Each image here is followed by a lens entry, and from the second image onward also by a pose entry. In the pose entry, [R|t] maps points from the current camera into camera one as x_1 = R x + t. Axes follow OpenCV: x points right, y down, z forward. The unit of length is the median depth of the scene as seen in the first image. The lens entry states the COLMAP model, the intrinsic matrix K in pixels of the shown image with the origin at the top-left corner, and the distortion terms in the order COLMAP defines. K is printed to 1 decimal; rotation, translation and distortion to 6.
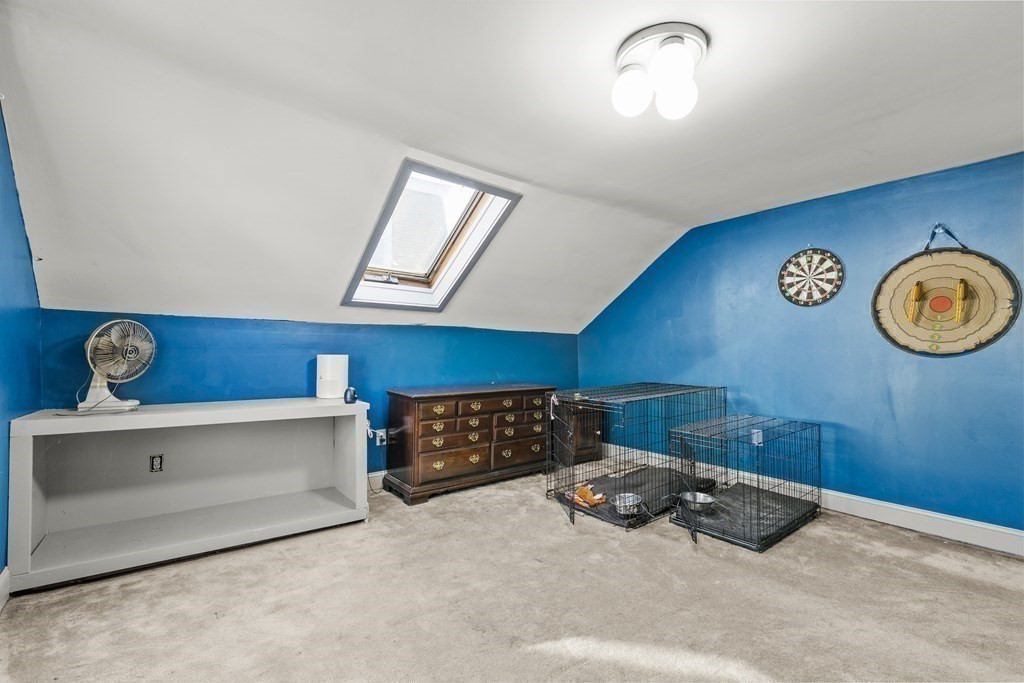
lens RADIAL K [[453.7, 0, 518.1], [0, 453.7, 356.6], [0, 0, 1]] dist [0.000333, -0.000033]
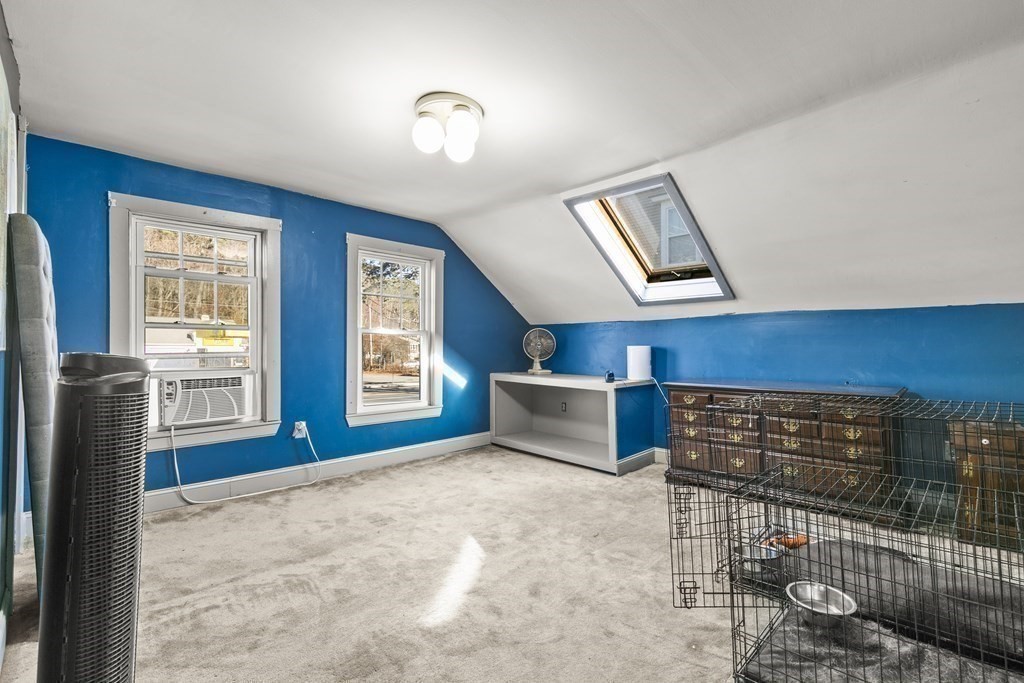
lens RADIAL K [[453.7, 0, 518.1], [0, 453.7, 356.6], [0, 0, 1]] dist [0.000333, -0.000033]
pose [[0.101008, 0.017245, -0.994736, 0.878602], [-0.004529, 0.999847, 0.016874, 0.006300], [0.994875, 0.002801, 0.101071, 0.578344]]
